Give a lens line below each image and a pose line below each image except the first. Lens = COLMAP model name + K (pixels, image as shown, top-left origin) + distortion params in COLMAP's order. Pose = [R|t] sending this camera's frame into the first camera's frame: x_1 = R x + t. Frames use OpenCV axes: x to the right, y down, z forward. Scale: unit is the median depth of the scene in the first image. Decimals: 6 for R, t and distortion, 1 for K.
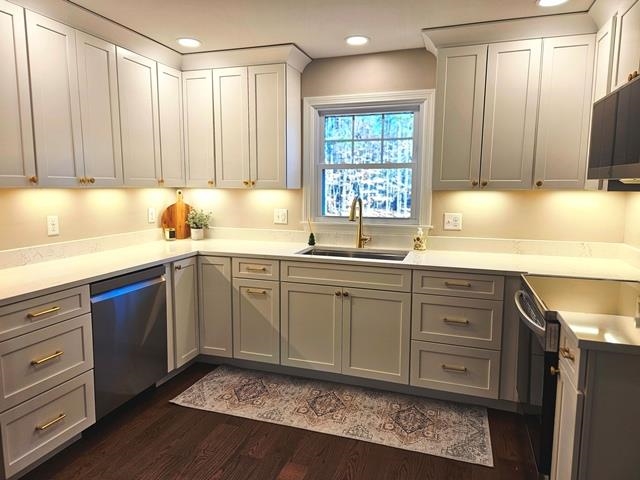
lens RADIAL K [[435.5, 0, 320.0], [0, 435.5, 240.0], [0, 0, 1]] dist [0.099393, -0.083192]
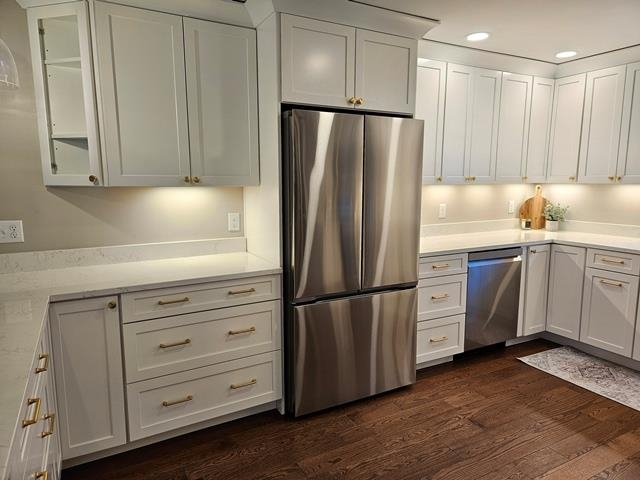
lens RADIAL K [[435.5, 0, 320.0], [0, 435.5, 240.0], [0, 0, 1]] dist [0.099393, -0.083192]
pose [[0.738596, 0.088711, -0.668286, 0.043820], [-0.082449, 0.995749, 0.041056, 0.028896], [0.669087, 0.024776, 0.742771, -0.248791]]
